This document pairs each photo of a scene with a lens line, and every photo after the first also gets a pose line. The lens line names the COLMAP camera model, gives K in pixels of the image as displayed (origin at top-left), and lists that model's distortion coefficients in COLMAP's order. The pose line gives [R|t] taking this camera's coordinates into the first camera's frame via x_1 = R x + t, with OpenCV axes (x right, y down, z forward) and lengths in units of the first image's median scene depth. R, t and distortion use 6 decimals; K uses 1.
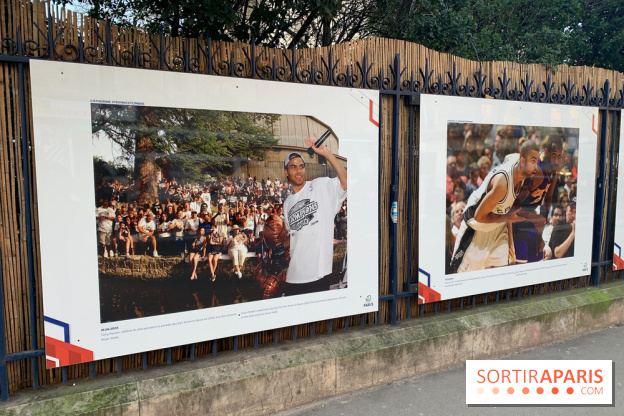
lens RADIAL K [[435.9, 0, 305.0], [0, 435.9, 208.7], [0, 0, 1]] dist [0.030635, 0.001070]
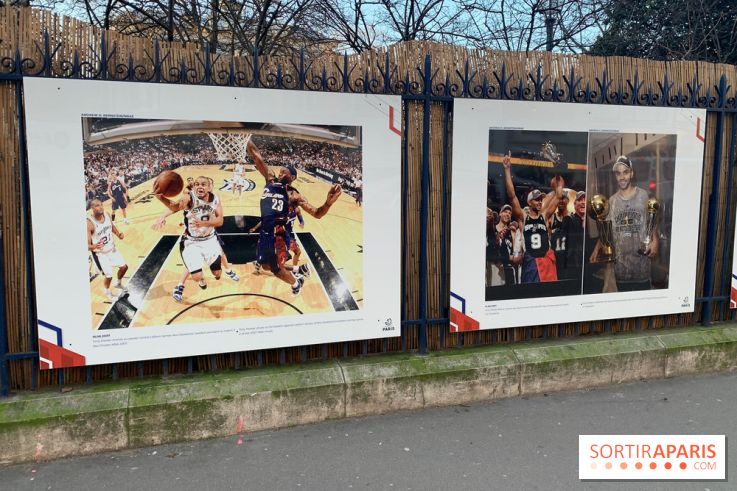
lens RADIAL K [[416.5, 0, 367.6], [0, 416.5, 217.0], [0, 0, 1]] dist [0.015394, -0.001273]
pose [[0.977791, 0.022862, -0.208331, 0.280269], [-0.023665, 0.999719, -0.001361, -0.013988], [0.208241, 0.006261, 0.978057, 0.131098]]
